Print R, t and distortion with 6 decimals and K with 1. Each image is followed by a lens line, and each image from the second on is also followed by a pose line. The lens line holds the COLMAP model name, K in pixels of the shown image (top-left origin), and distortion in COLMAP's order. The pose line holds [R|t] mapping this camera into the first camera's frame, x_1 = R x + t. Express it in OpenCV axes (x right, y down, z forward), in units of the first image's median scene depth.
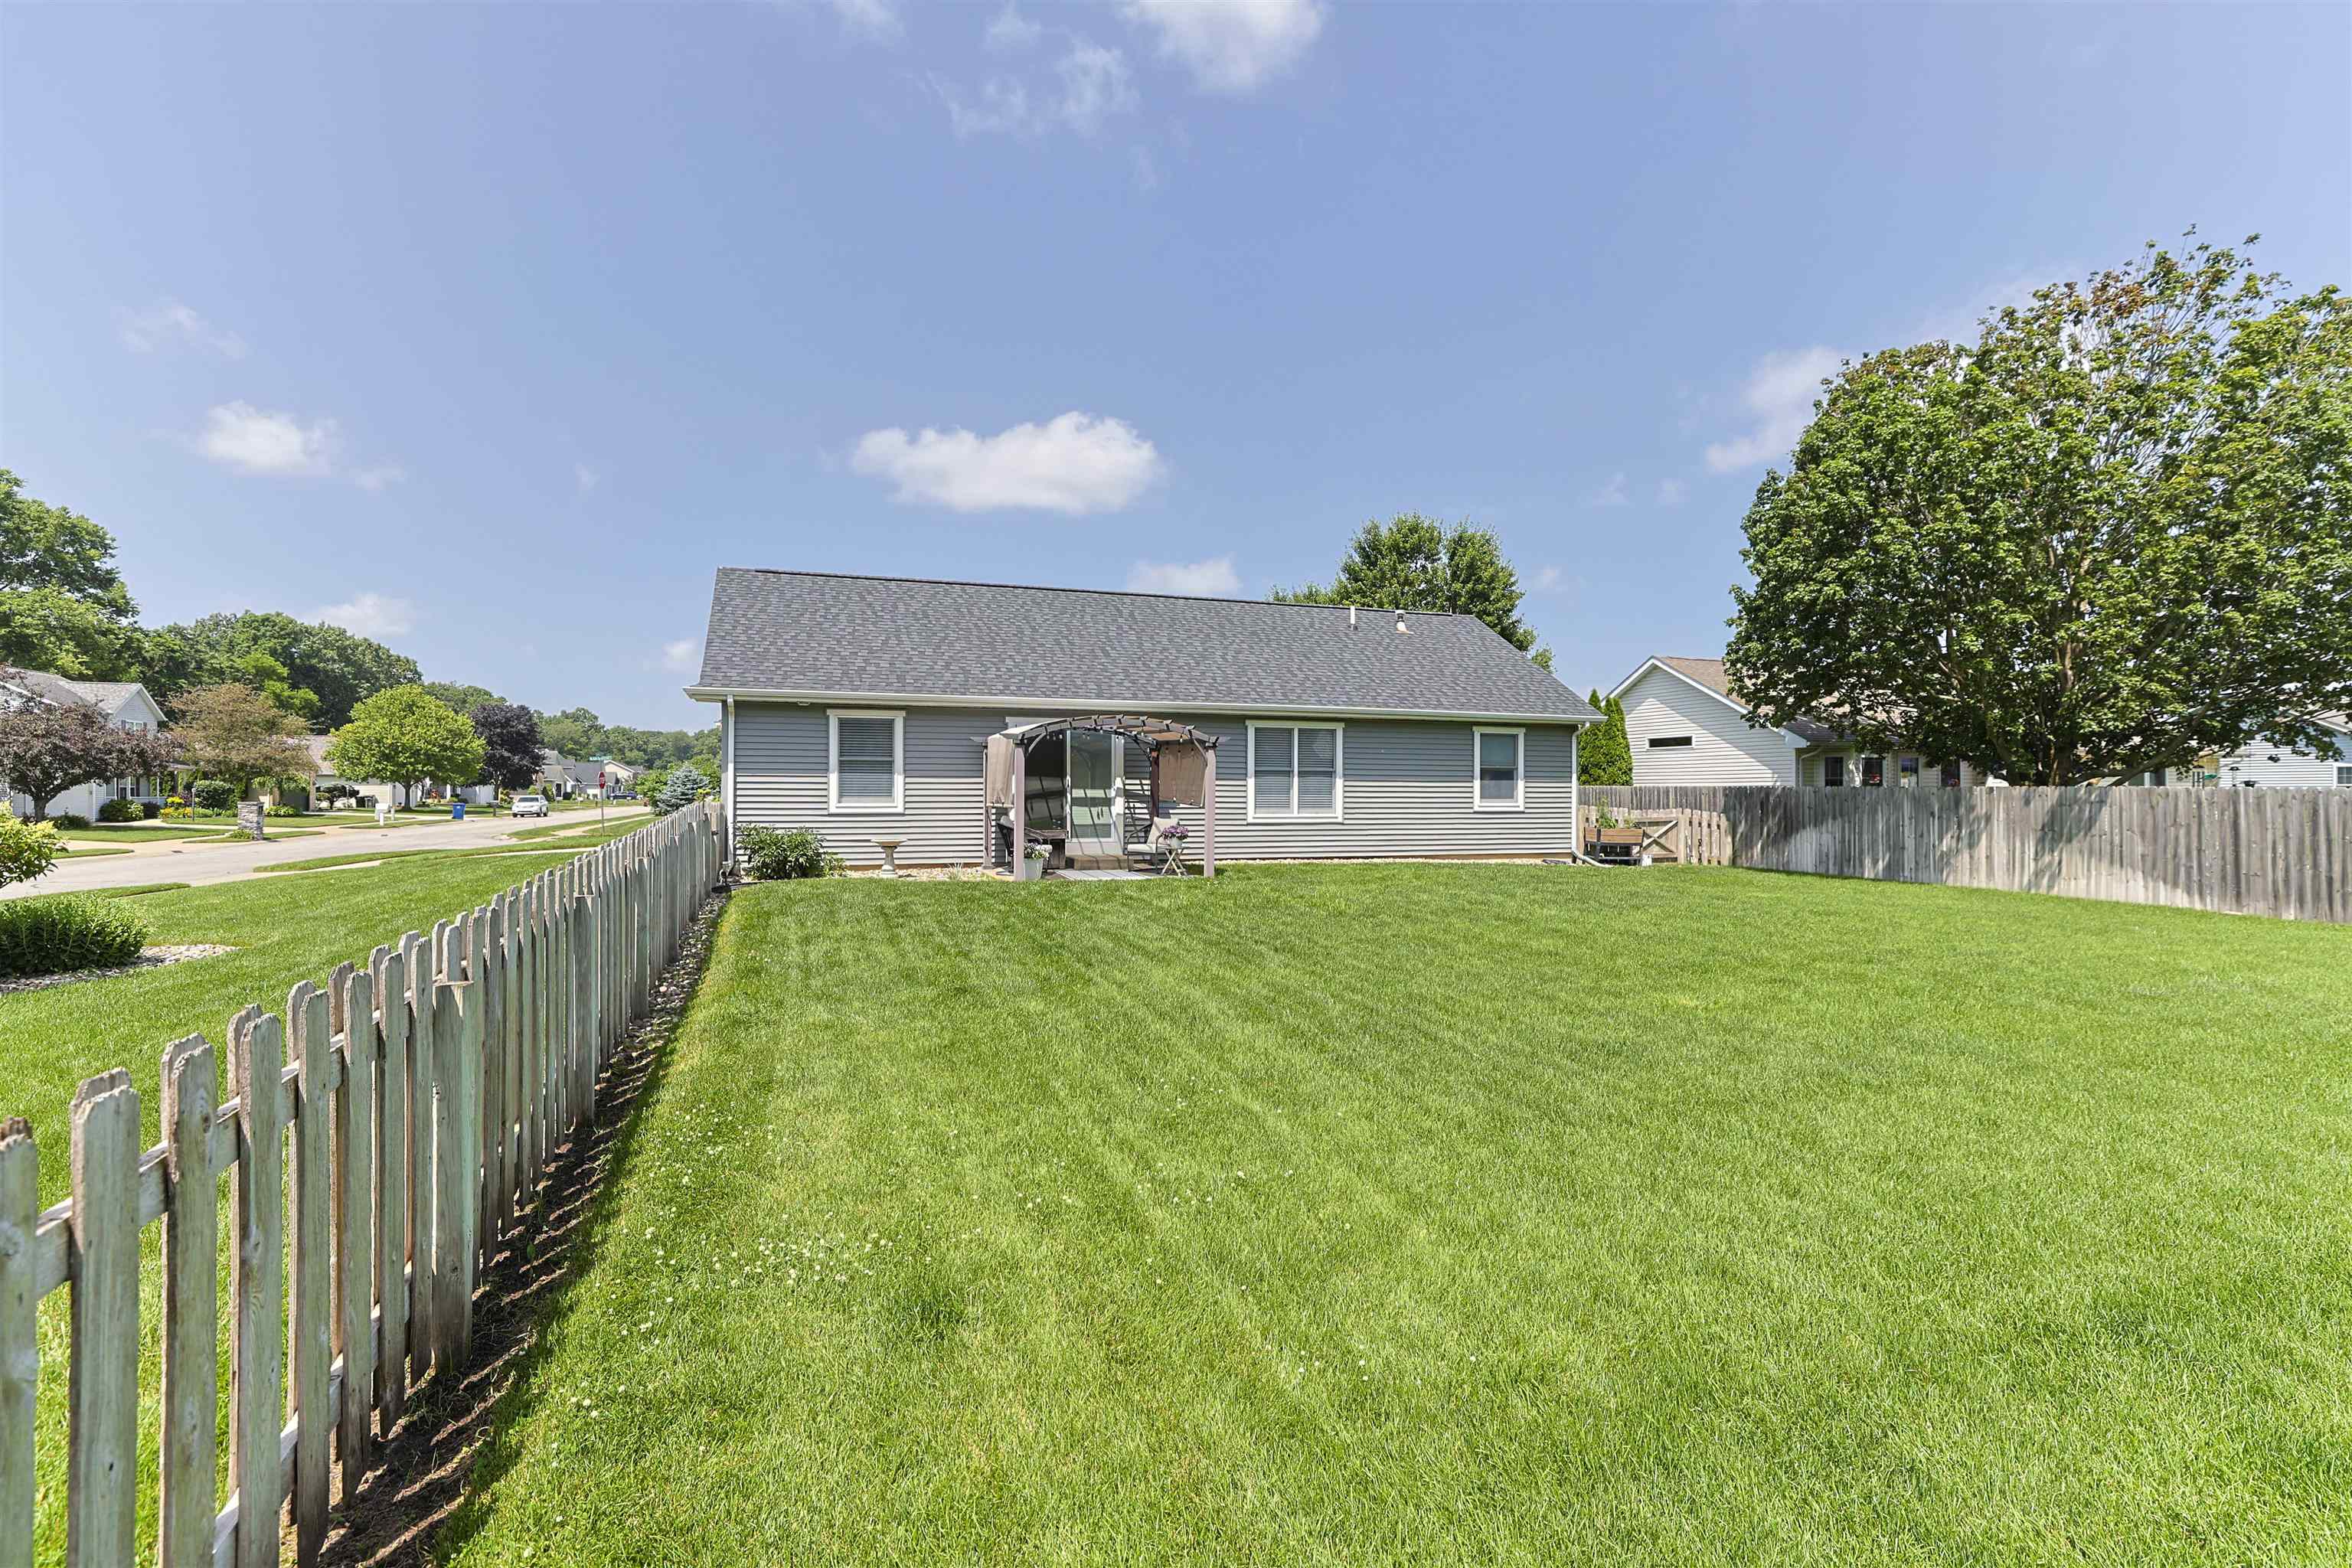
lens RADIAL K [[1131.1, 0, 1168.0], [0, 1131.1, 749.0], [0, 0, 1]] dist [-0.014938, 0.007228]
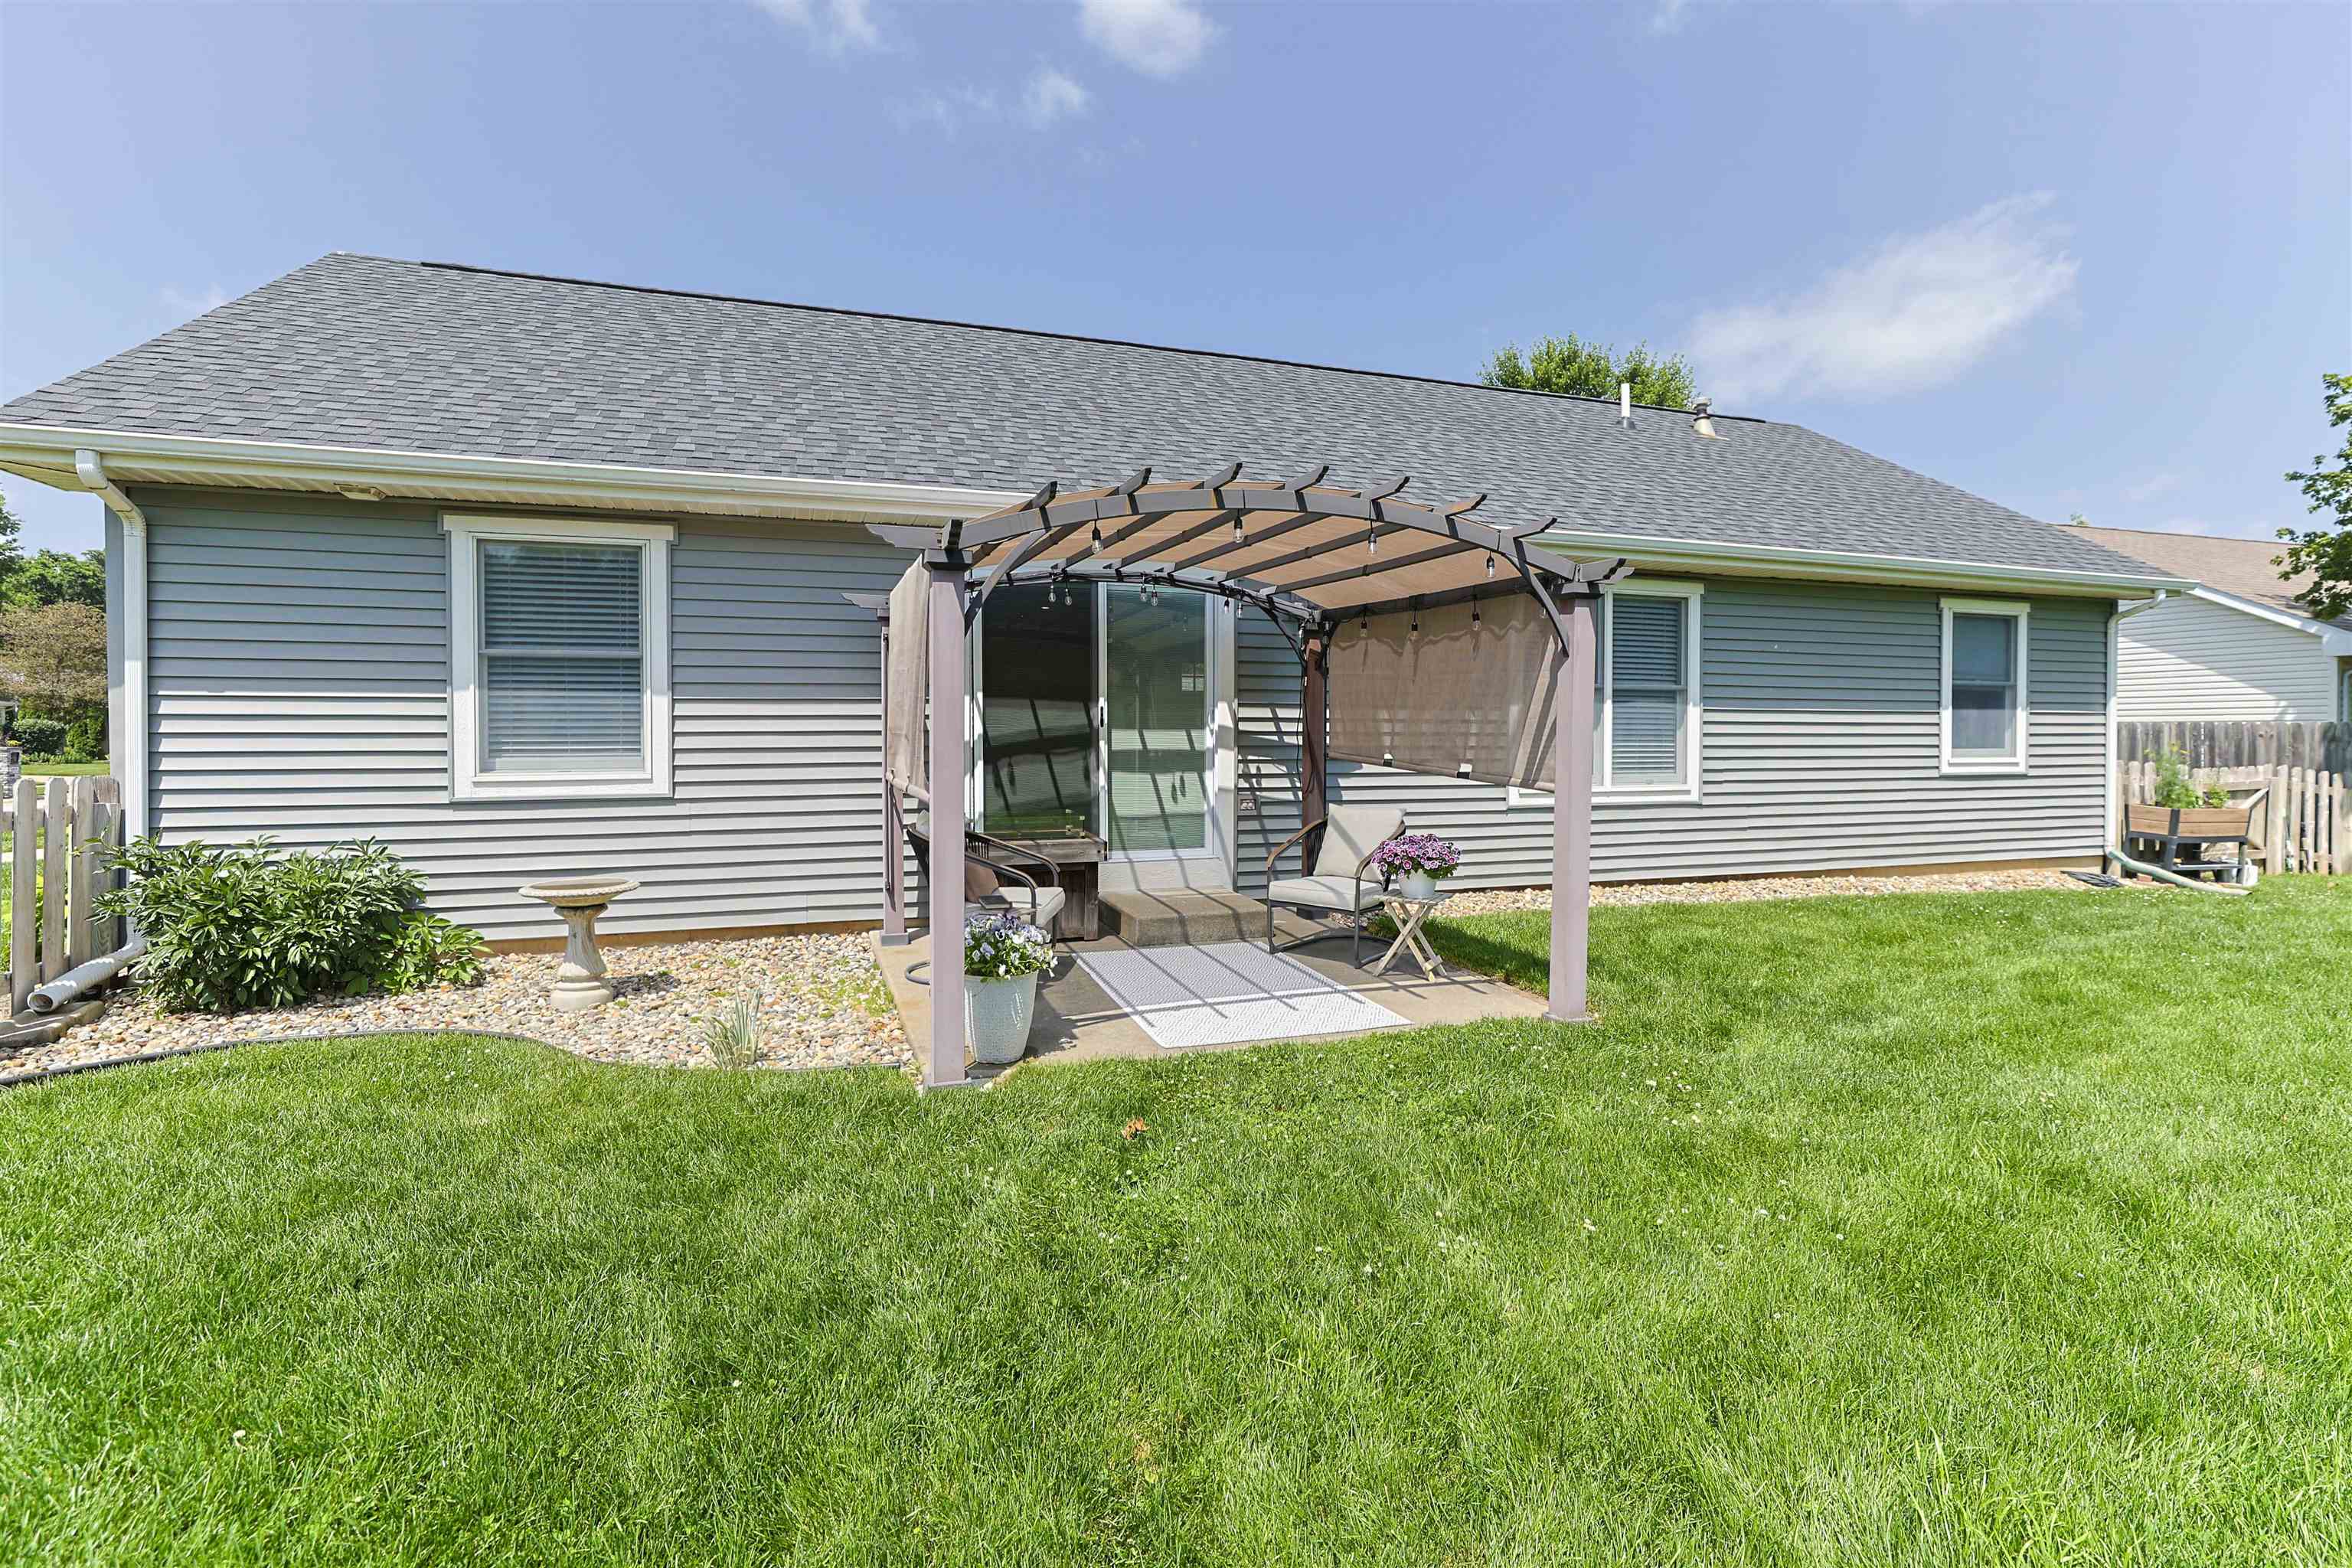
lens RADIAL K [[1131.1, 0, 1175.6], [0, 1131.1, 725.8], [0, 0, 1]] dist [-0.014938, 0.007228]
pose [[0.999998, -0.001839, 0.001042, -0.058527], [0.001802, 0.999394, 0.034750, 0.018367], [-0.001105, -0.034748, 0.999395, 0.558951]]
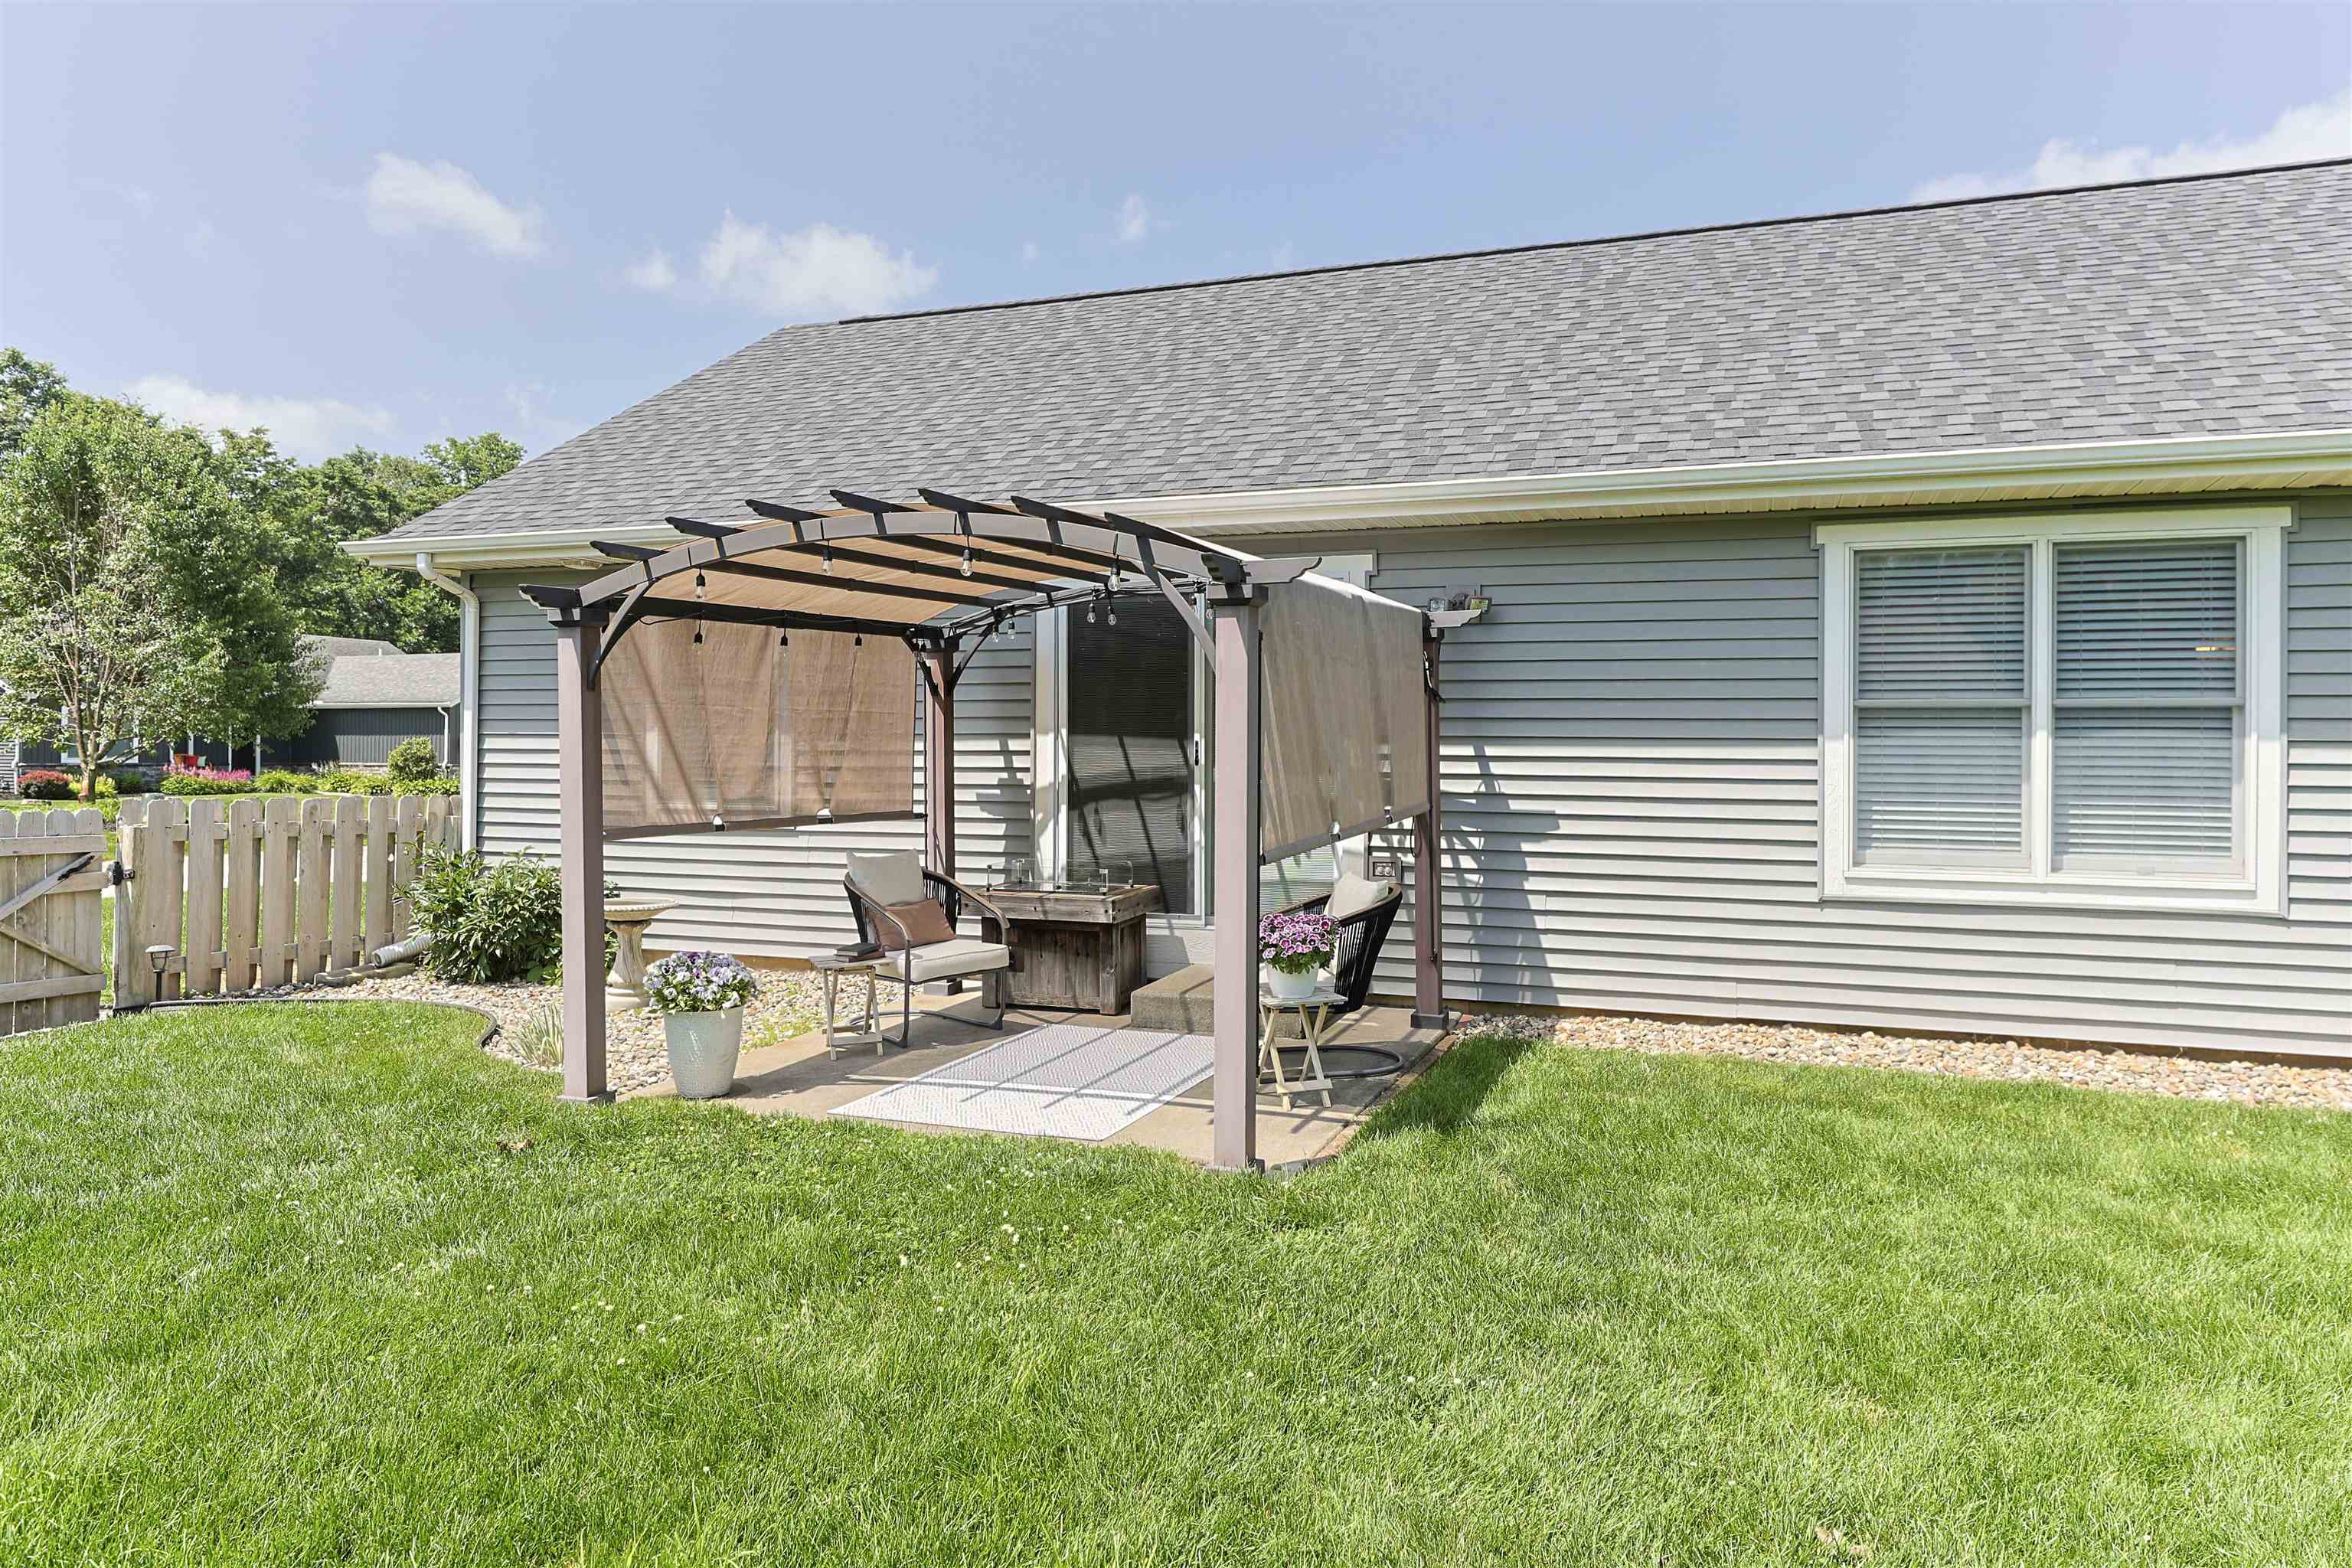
lens RADIAL K [[1547.2, 0, 1170.1], [0, 1547.2, 762.9], [0, 0, 1]] dist [0.003468, 0.005679]
pose [[0.766575, 0.007950, -0.642106, 0.191004], [0.020811, 0.999091, 0.037215, 0.014579], [0.641818, -0.041891, 0.765712, 0.603079]]
